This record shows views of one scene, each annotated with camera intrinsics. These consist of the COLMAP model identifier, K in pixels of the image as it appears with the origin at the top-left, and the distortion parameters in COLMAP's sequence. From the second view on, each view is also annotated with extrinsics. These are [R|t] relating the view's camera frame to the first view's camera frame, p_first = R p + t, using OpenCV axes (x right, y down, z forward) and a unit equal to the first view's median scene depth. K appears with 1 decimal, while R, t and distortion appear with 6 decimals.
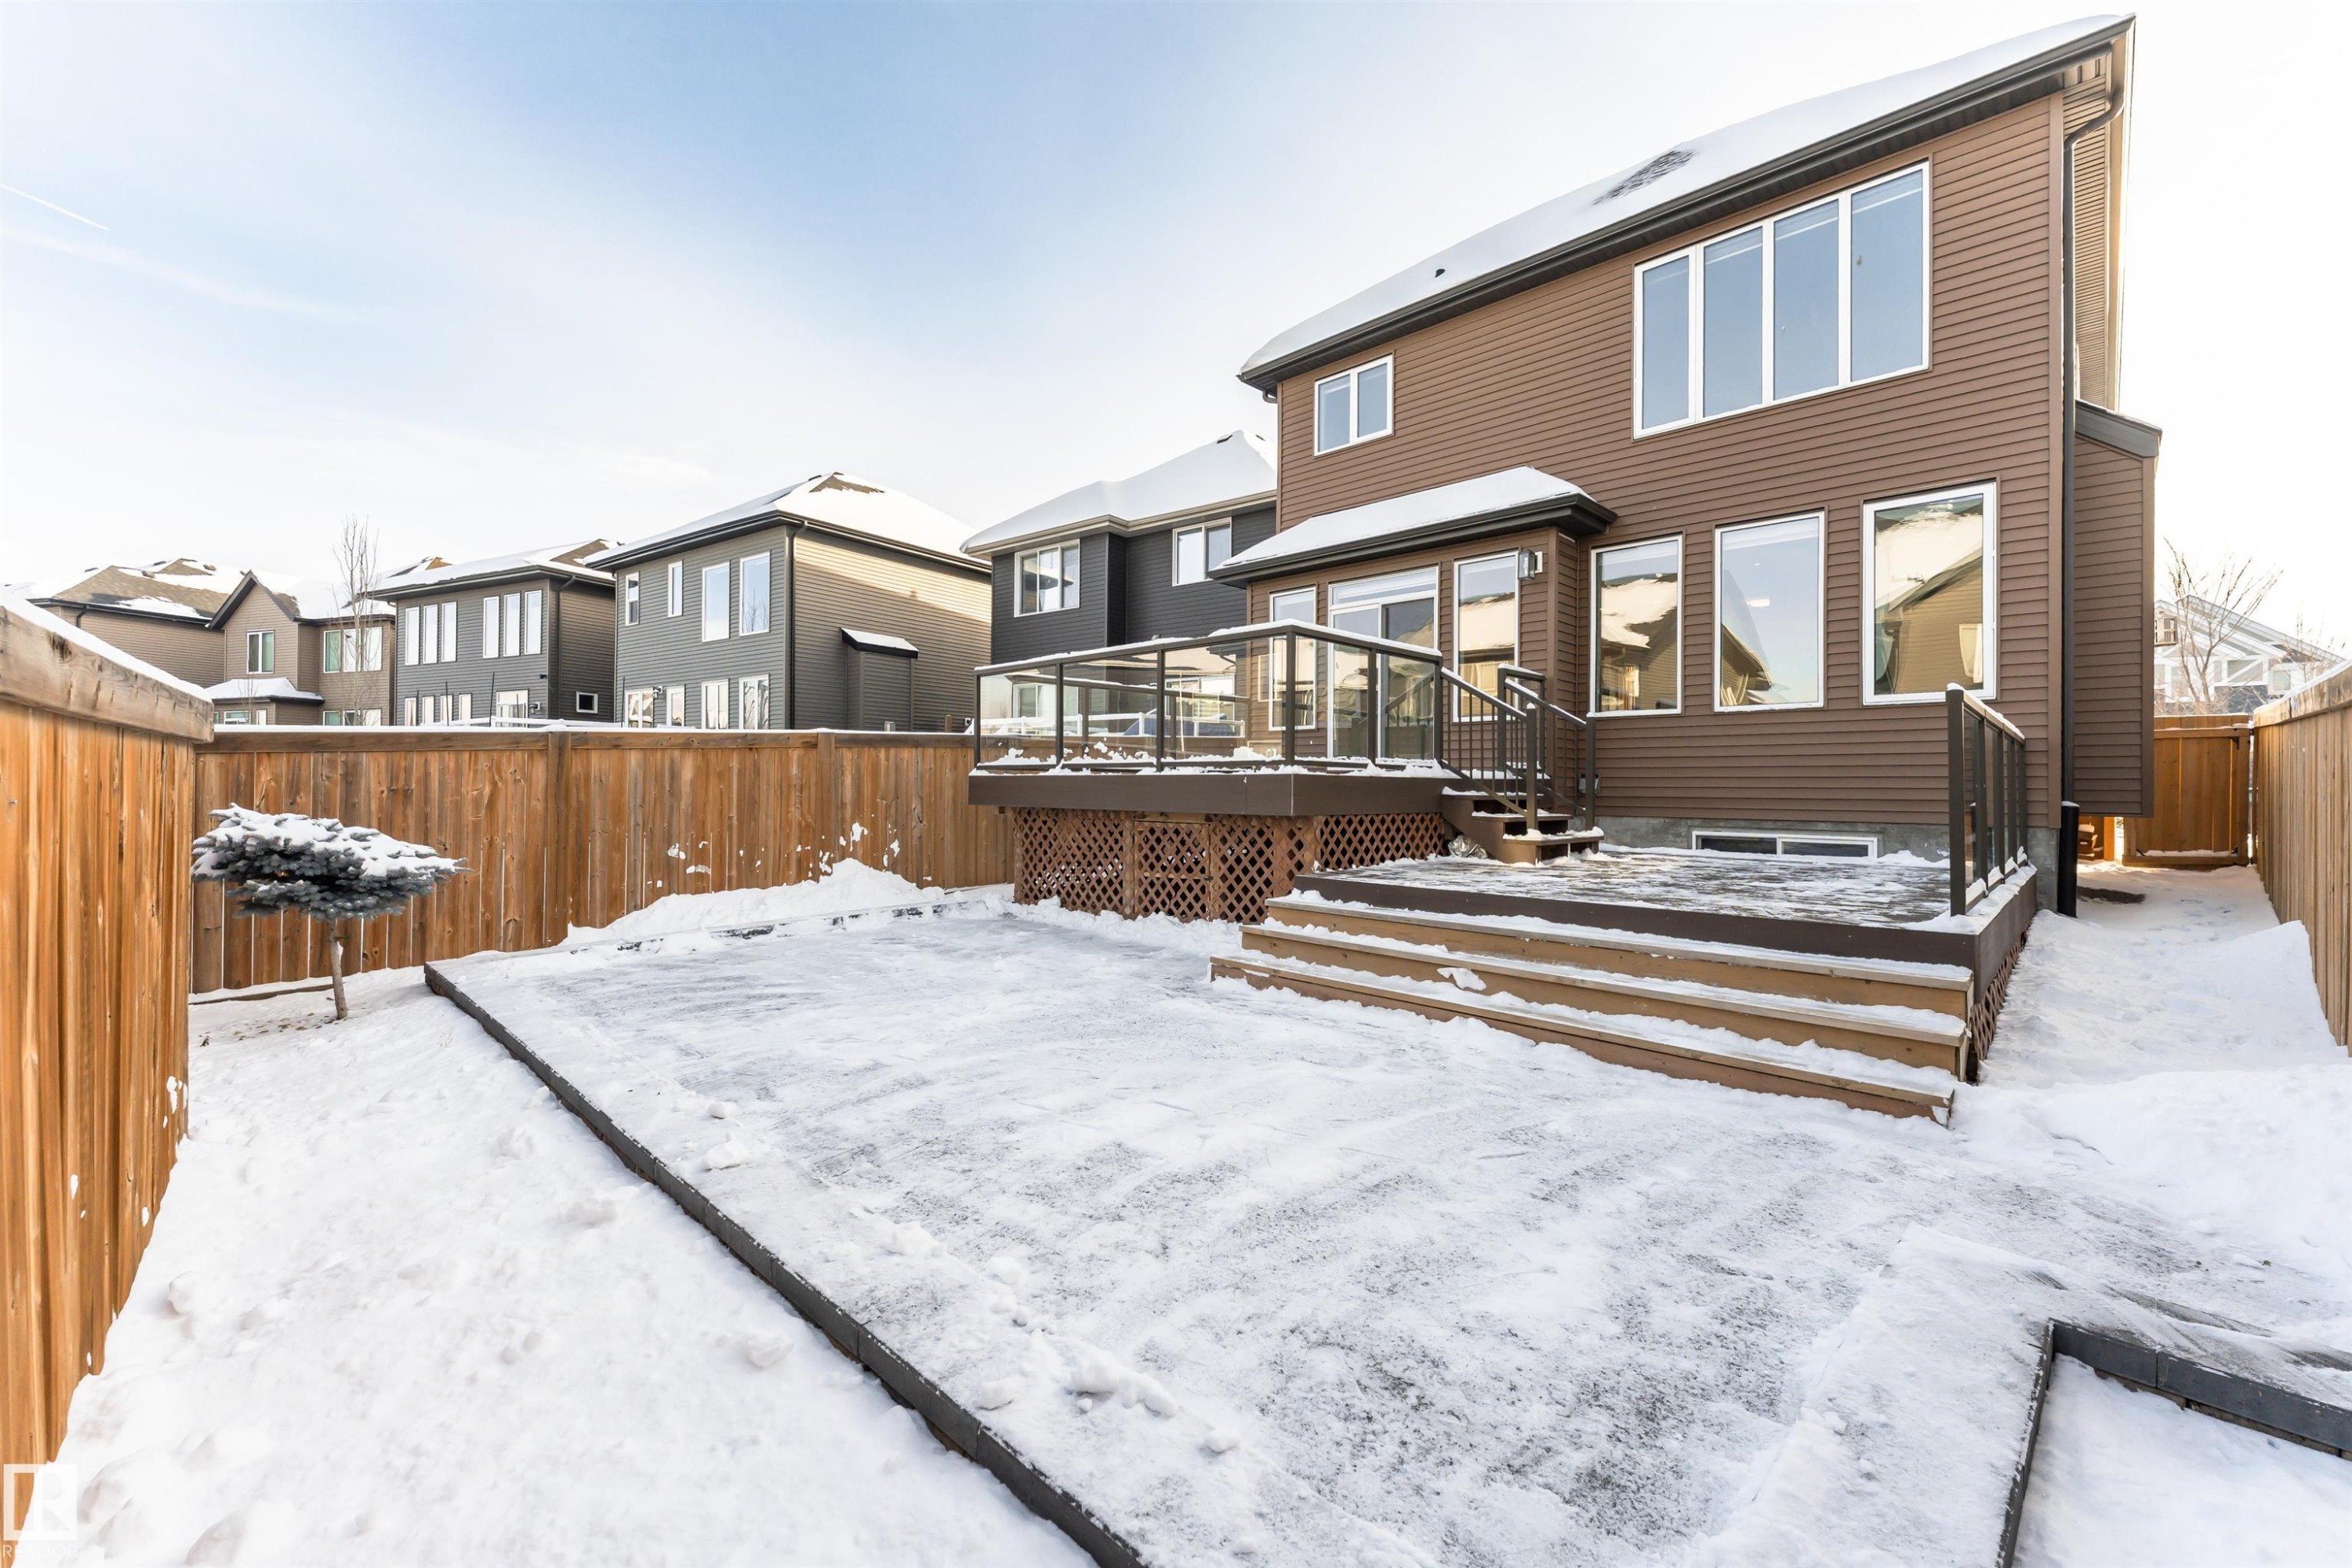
lens RADIAL K [[943.0, 0, 1176.0], [0, 943.0, 784.0], [0, 0, 1]] dist [0.000523, 0.000204]
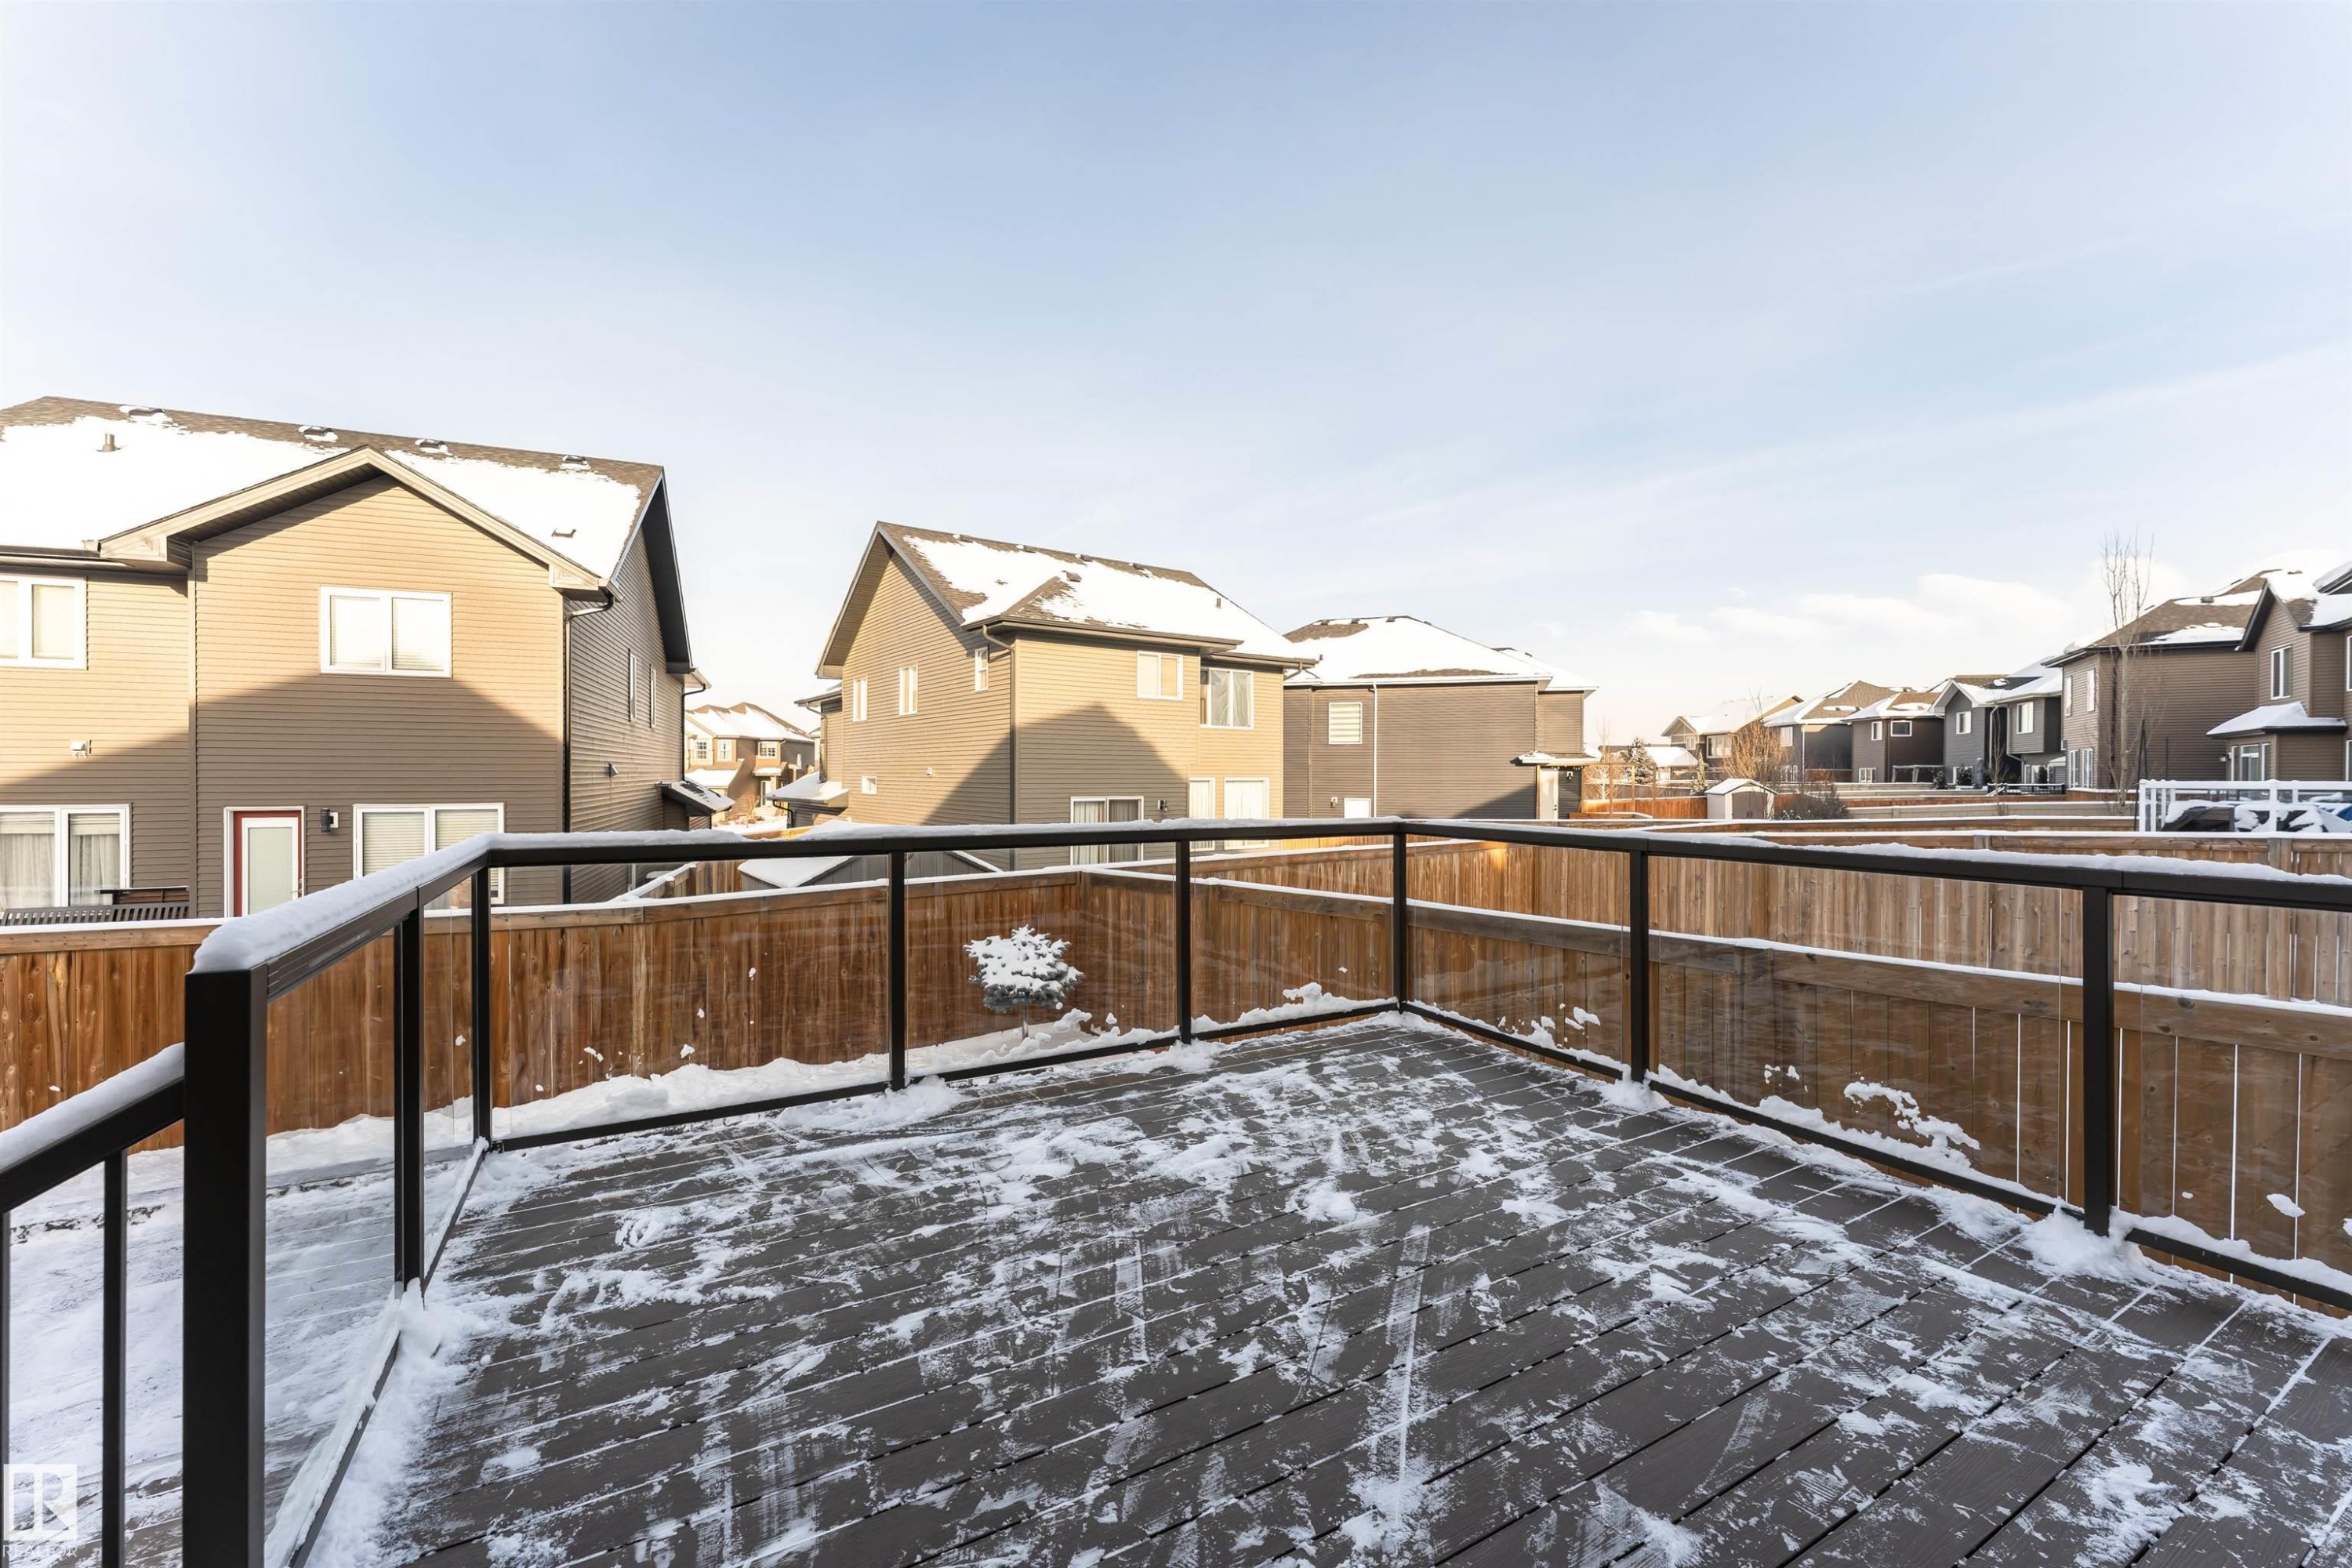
lens RADIAL K [[936.3, 0, 1183.7], [0, 936.3, 779.2], [0, 0, 1]] dist [0.000964, -0.000778]
pose [[-0.275685, -0.001577, -0.961247, 0.606730], [-0.003748, 0.999993, -0.000566, -0.266101], [0.961241, 0.003447, -0.275688, 1.901942]]
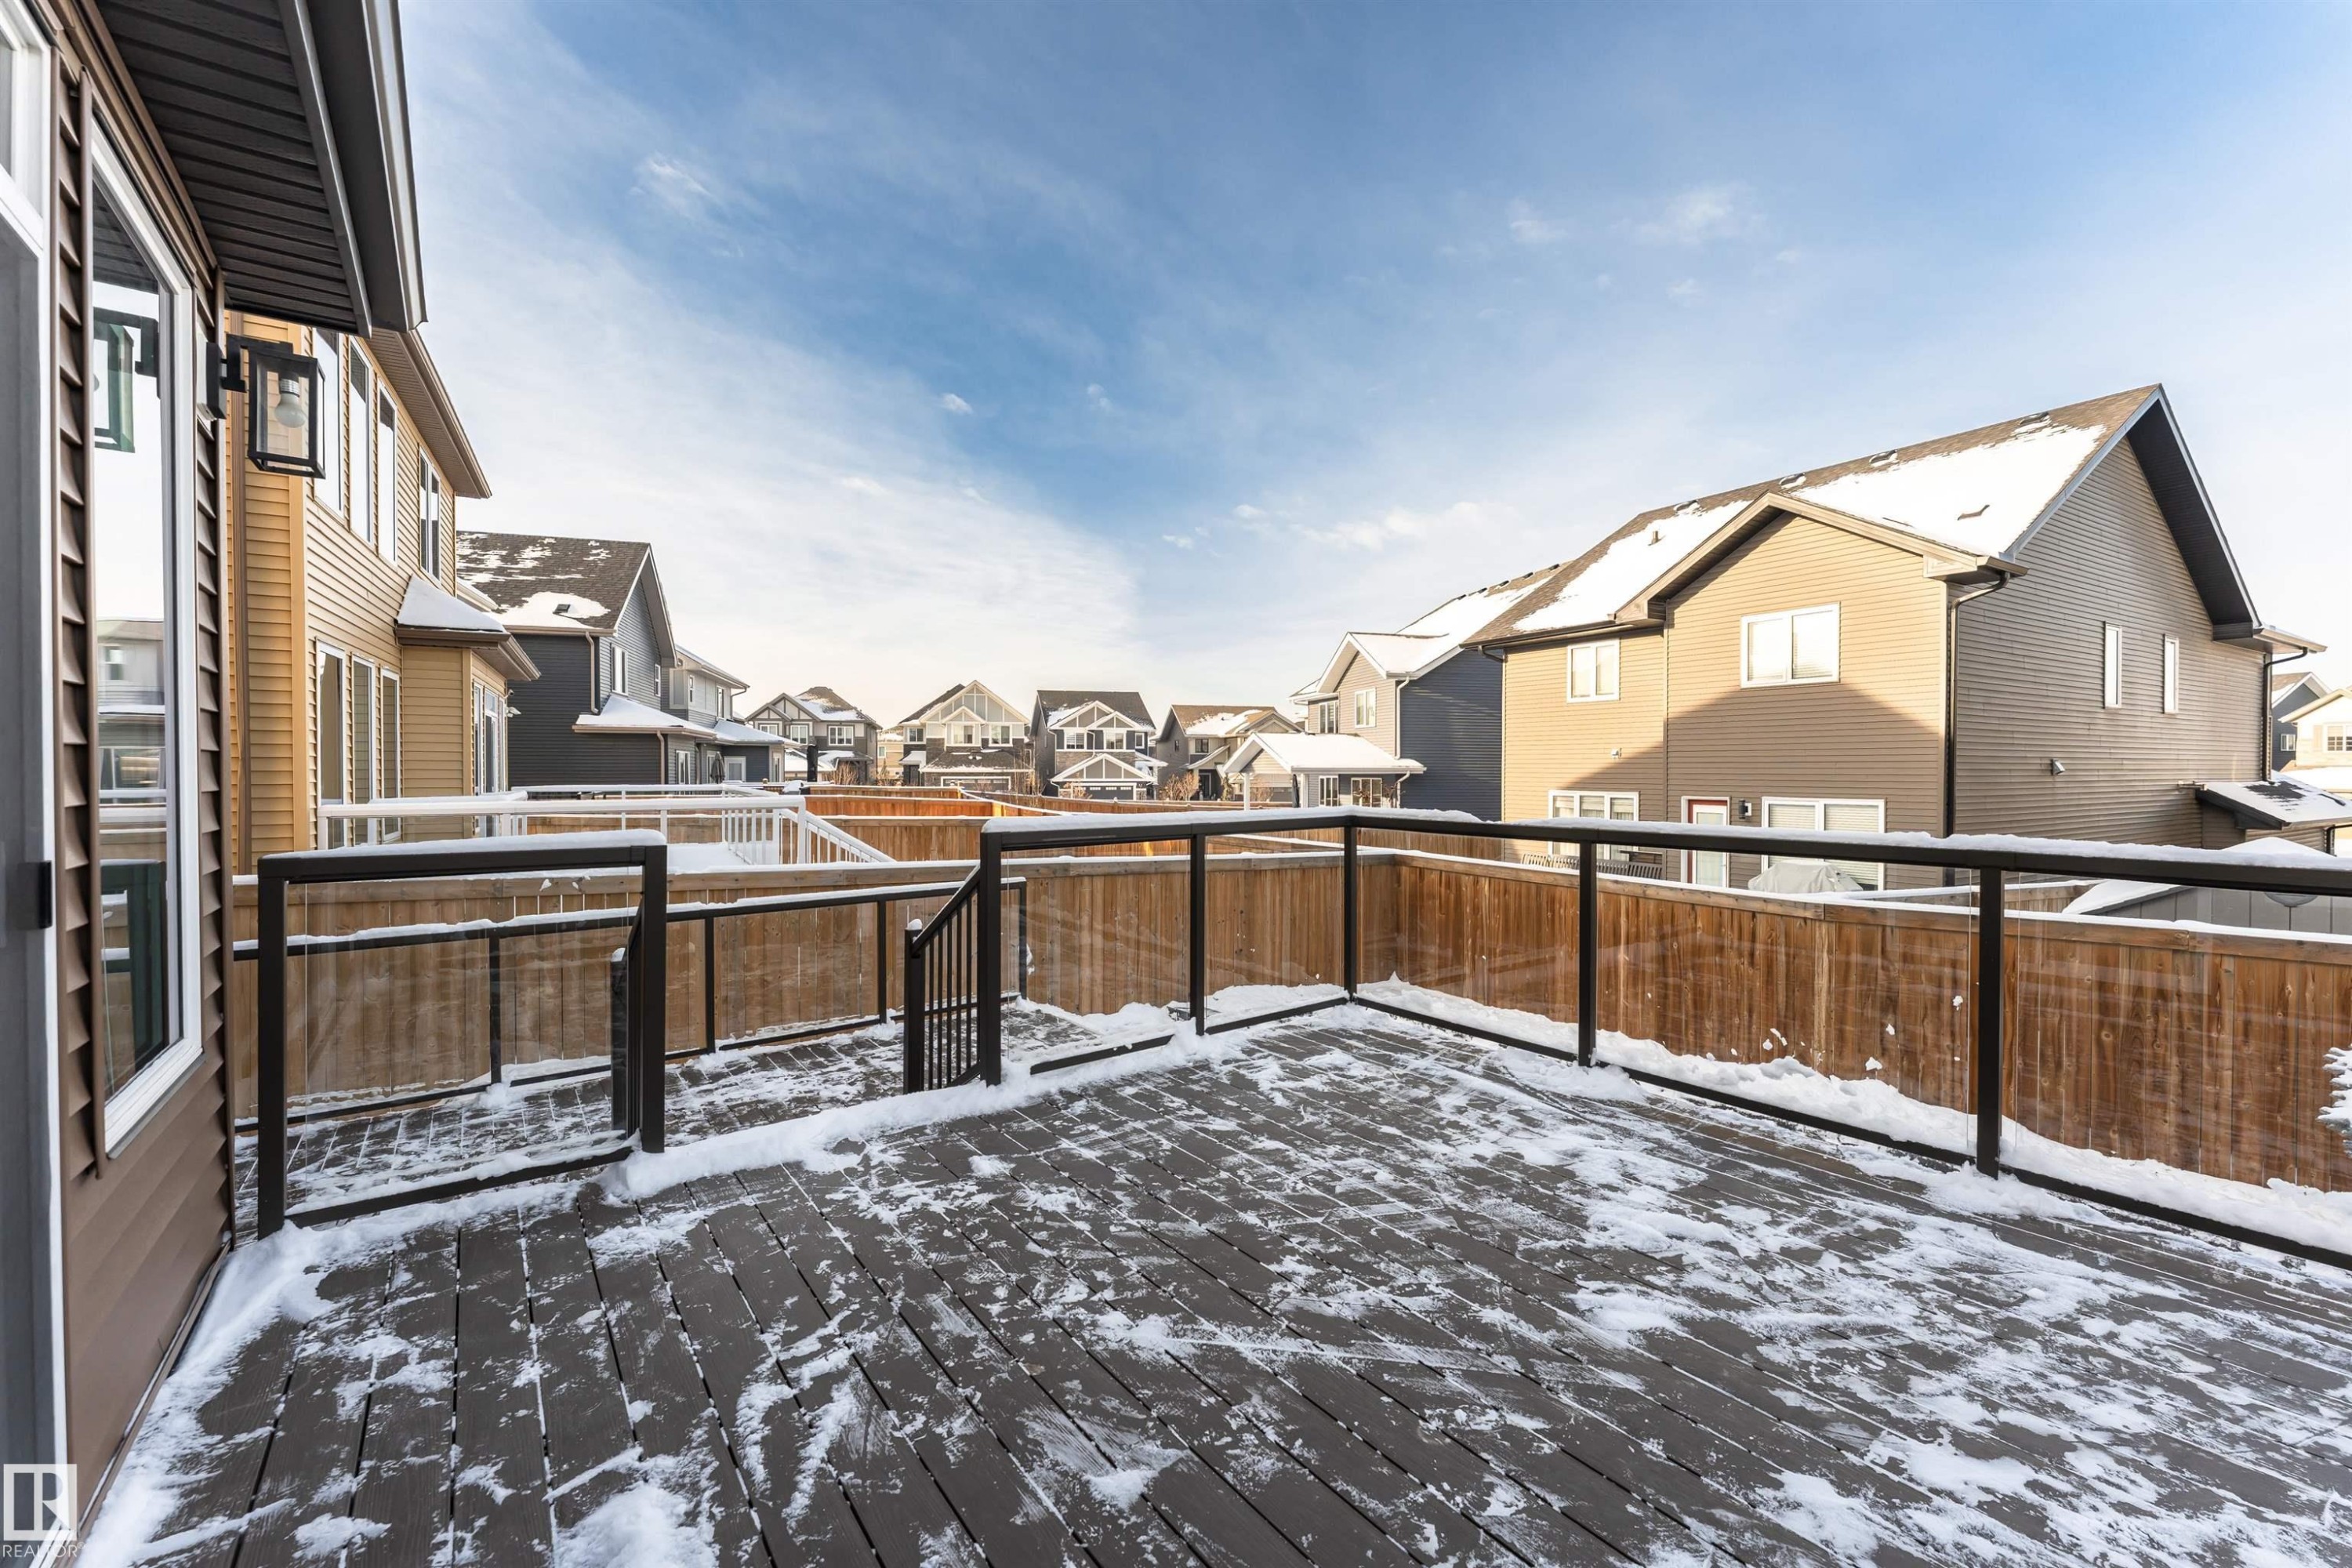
lens RADIAL K [[938.6, 0, 1176.7], [0, 938.6, 777.3], [0, 0, 1]] dist [-0.000508, -0.000259]
pose [[-0.989351, -0.009465, 0.145238, 0.196204], [-0.008167, 0.999921, 0.009536, -0.266940], [-0.145317, 0.008248, -0.989351, 2.295583]]
